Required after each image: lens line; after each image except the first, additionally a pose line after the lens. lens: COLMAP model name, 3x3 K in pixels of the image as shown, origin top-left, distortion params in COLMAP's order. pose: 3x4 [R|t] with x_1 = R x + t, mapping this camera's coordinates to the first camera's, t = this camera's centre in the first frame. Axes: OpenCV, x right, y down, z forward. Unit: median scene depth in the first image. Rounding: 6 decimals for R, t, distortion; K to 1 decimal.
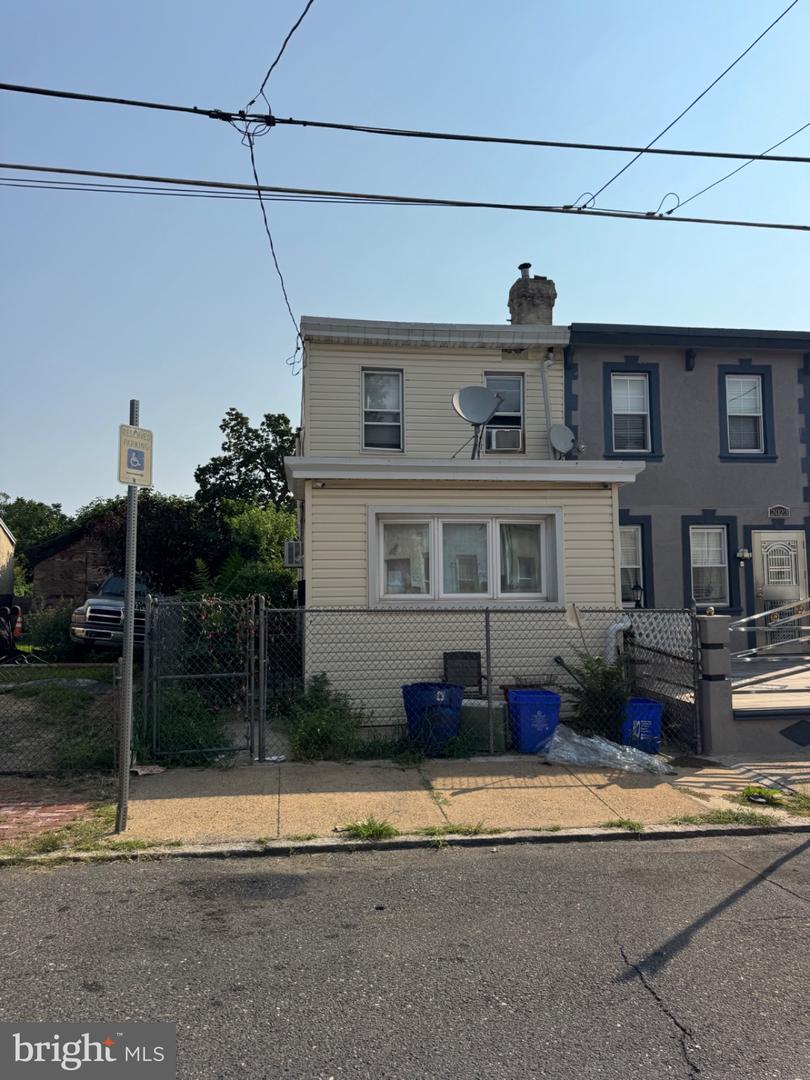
lens RADIAL K [[758.3, 0, 395.3], [0, 758.3, 535.0], [0, 0, 1]] dist [0.061175, -0.057367]
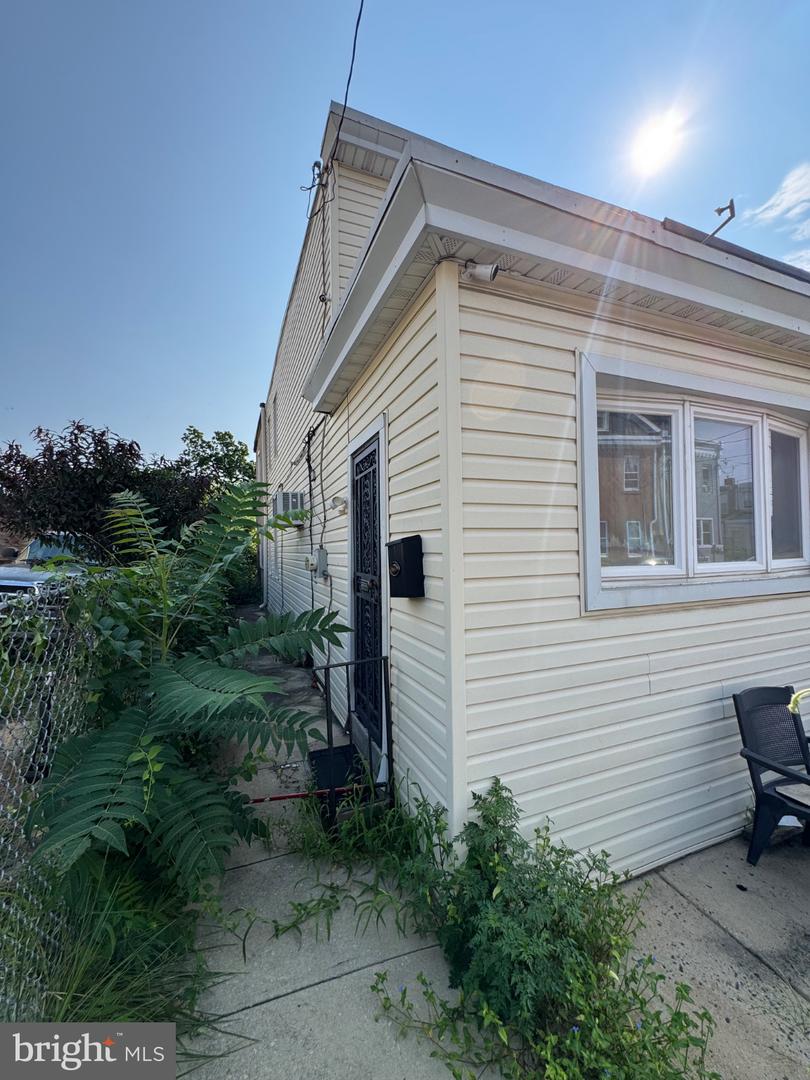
lens RADIAL K [[431.2, 0, 402.1], [0, 431.2, 534.2], [0, 0, 1]] dist [-0.004082, 0.000668]
pose [[0.969850, 0.001736, 0.243697, -0.023768], [-0.010461, 0.999350, 0.034510, 0.006657], [-0.243478, -0.036019, 0.969237, 0.101011]]
